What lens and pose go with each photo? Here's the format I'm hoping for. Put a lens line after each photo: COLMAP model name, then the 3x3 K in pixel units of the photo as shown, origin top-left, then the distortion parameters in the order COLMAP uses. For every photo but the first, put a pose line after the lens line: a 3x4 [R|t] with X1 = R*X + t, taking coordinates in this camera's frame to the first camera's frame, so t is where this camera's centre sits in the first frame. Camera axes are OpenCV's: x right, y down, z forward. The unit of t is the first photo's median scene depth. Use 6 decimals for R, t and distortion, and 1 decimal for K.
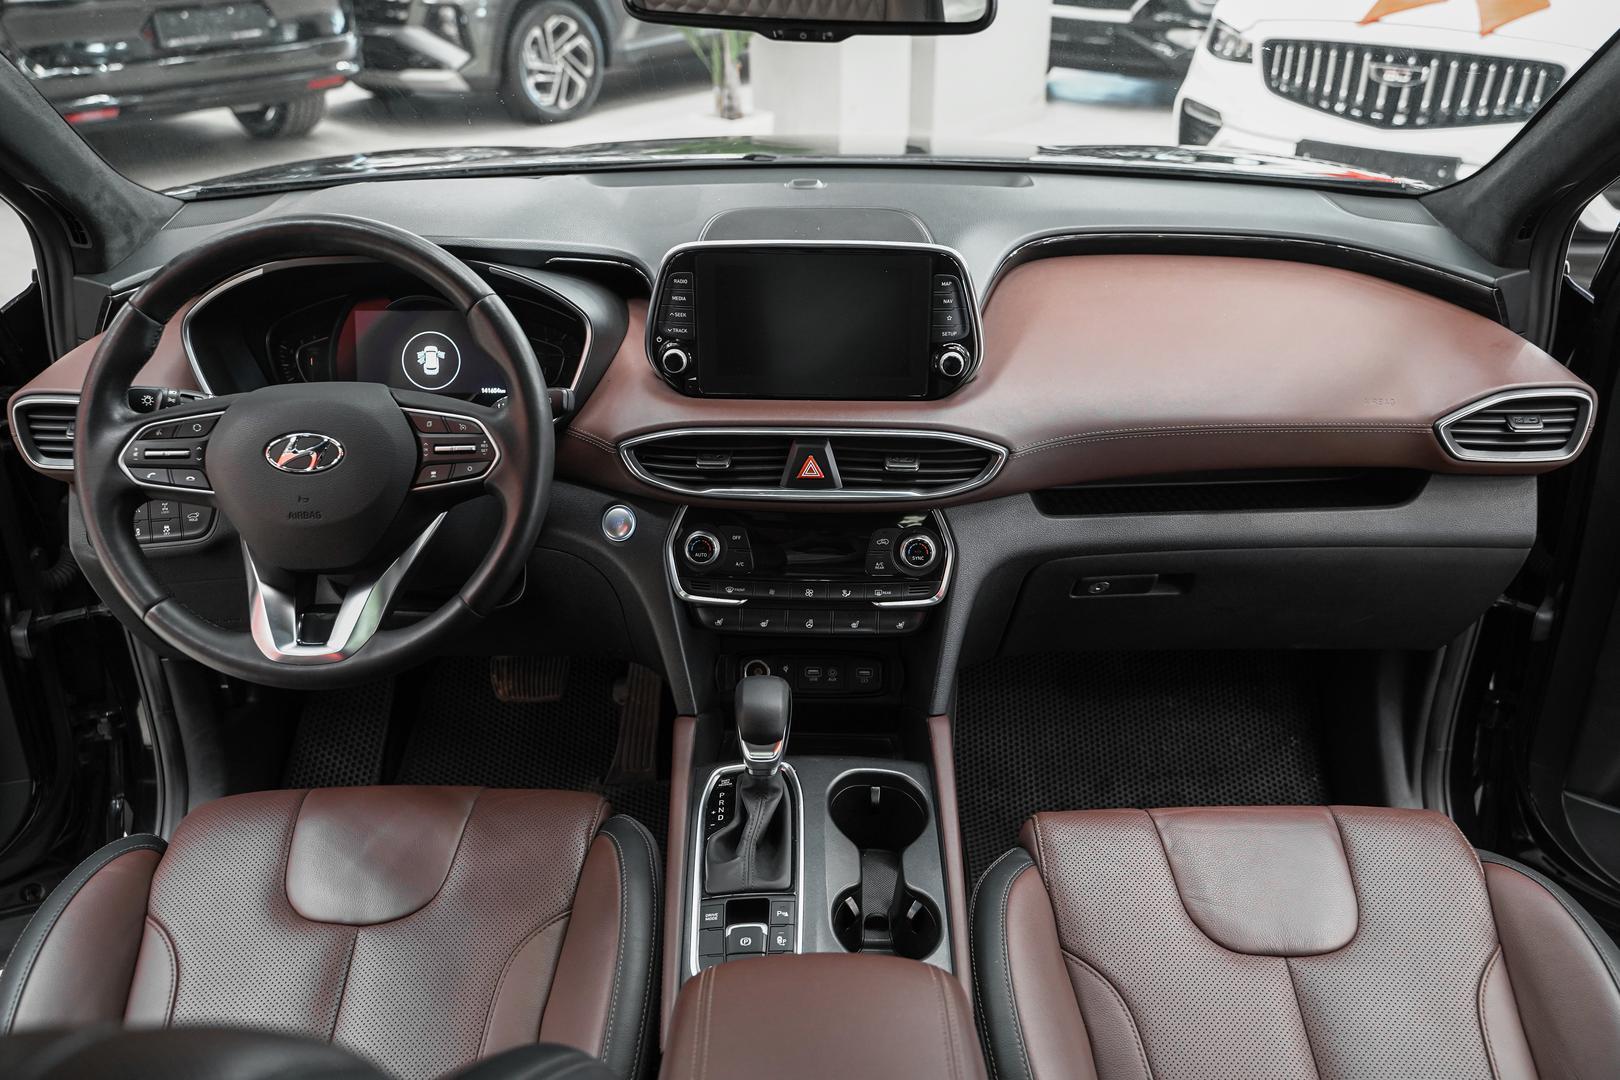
lens RADIAL K [[1271.7, 0, 810.0], [0, 1271.7, 540.0], [0, 0, 1]] dist [-0.004794, -0.003109]
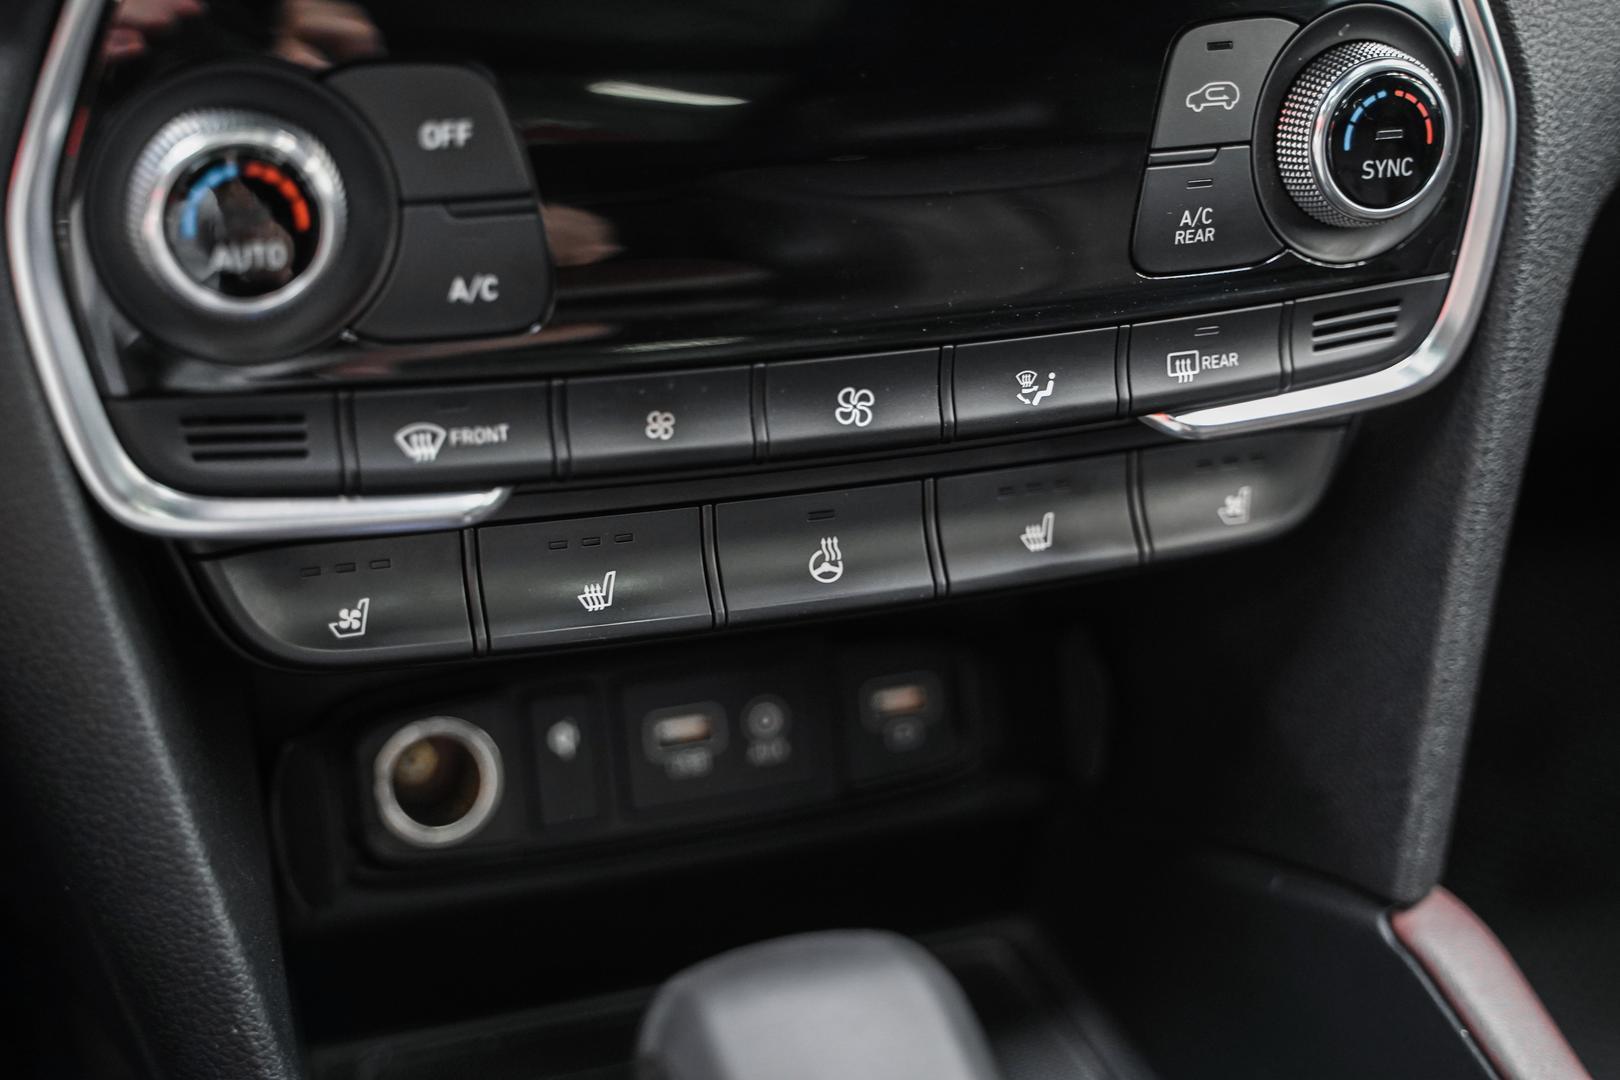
lens RADIAL K [[2318.4, 0, 809.6], [0, 2318.4, 511.5], [0, 0, 1]] dist [-0.005463, -0.035813]
pose [[0.929397, -0.133013, 0.344280, -0.128596], [0.079897, 0.983191, 0.164172, 0.000627], [-0.360330, -0.125074, 0.924402, 0.711399]]
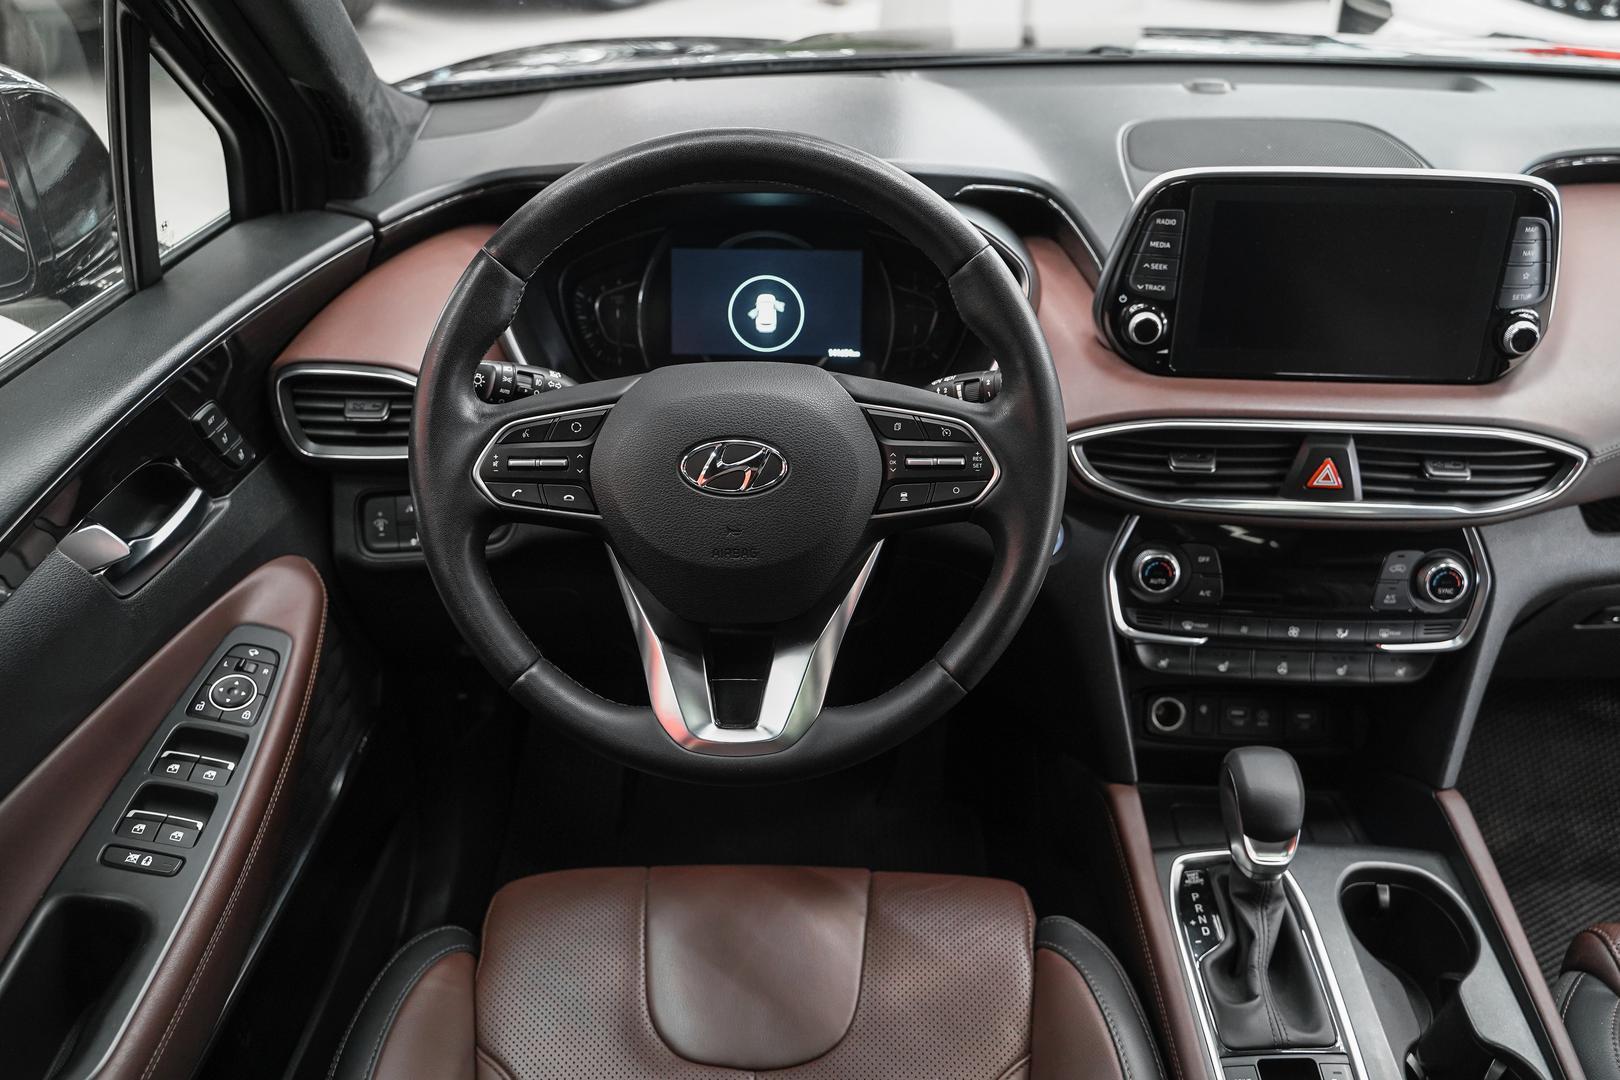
lens RADIAL K [[1288.7, 0, 810.0], [0, 1288.7, 540.0], [0, 0, 1]] dist [-0.005733, -0.001619]
pose [[0.999610, 0.015552, -0.023187, -0.285077], [-0.013830, 0.997261, 0.072659, -0.068517], [0.024253, -0.072310, 0.997087, 0.226558]]
